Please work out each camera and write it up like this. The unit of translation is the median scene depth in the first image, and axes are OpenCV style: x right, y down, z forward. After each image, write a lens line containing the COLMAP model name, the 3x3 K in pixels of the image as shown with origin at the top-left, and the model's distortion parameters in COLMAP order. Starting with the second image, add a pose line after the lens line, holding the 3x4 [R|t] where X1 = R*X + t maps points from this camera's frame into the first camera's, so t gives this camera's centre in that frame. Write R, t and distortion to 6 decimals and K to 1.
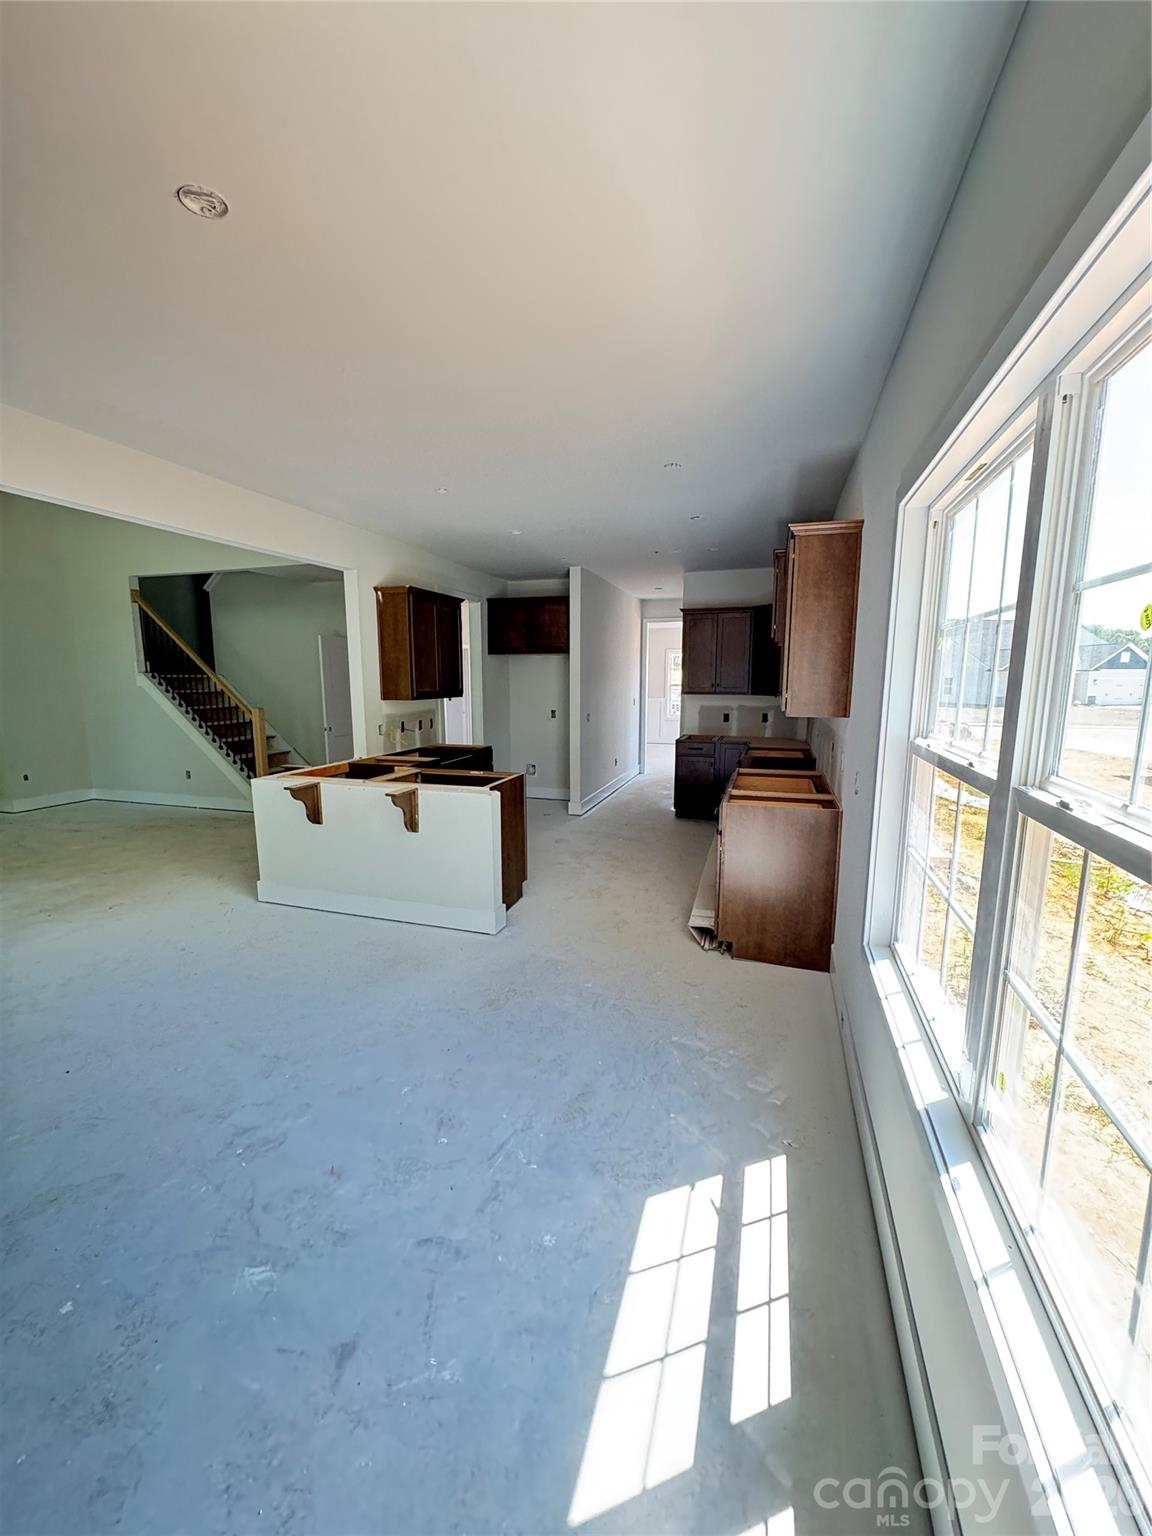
lens RADIAL K [[613.6, 0, 573.3], [0, 613.6, 768.0], [0, 0, 1]] dist [-0.000060, 0.000588]
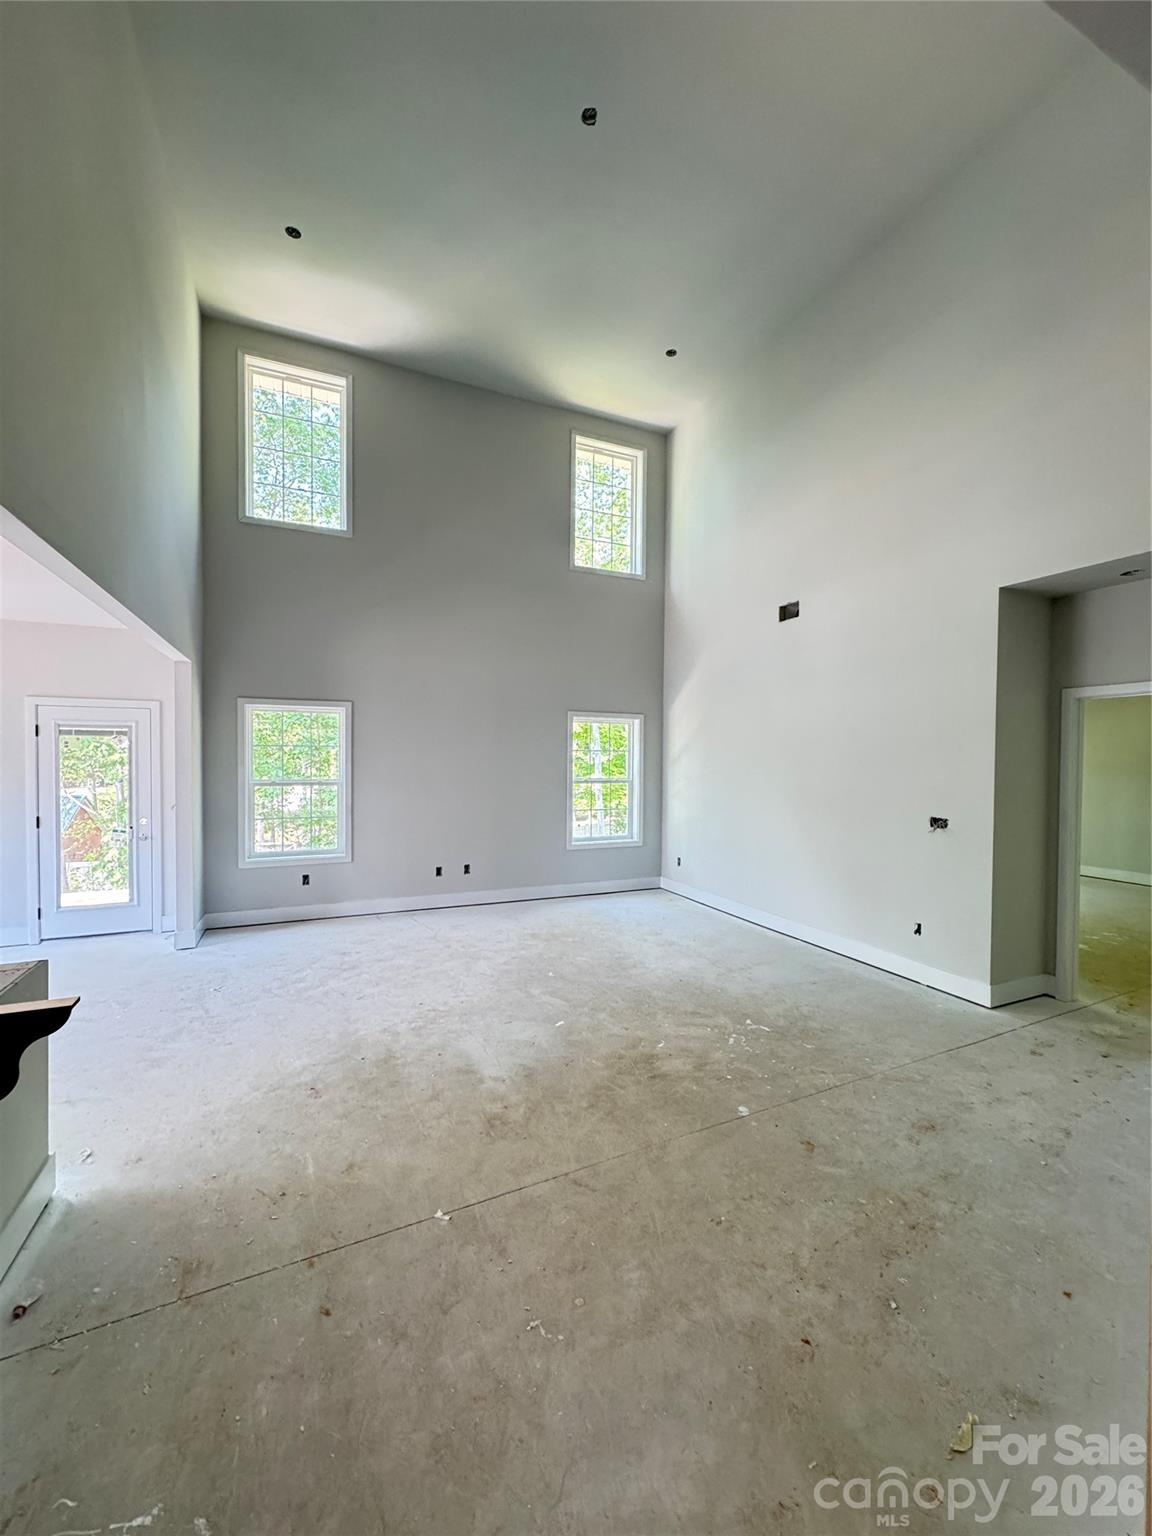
lens RADIAL K [[608.5, 0, 576.0], [0, 608.5, 768.0], [0, 0, 1]] dist [-0.002085, 0.000027]
pose [[-0.742340, 0.009595, -0.669954, -0.434345], [-0.105324, 0.985795, 0.130823, -0.226048], [0.661693, 0.167678, -0.730785, 1.409511]]
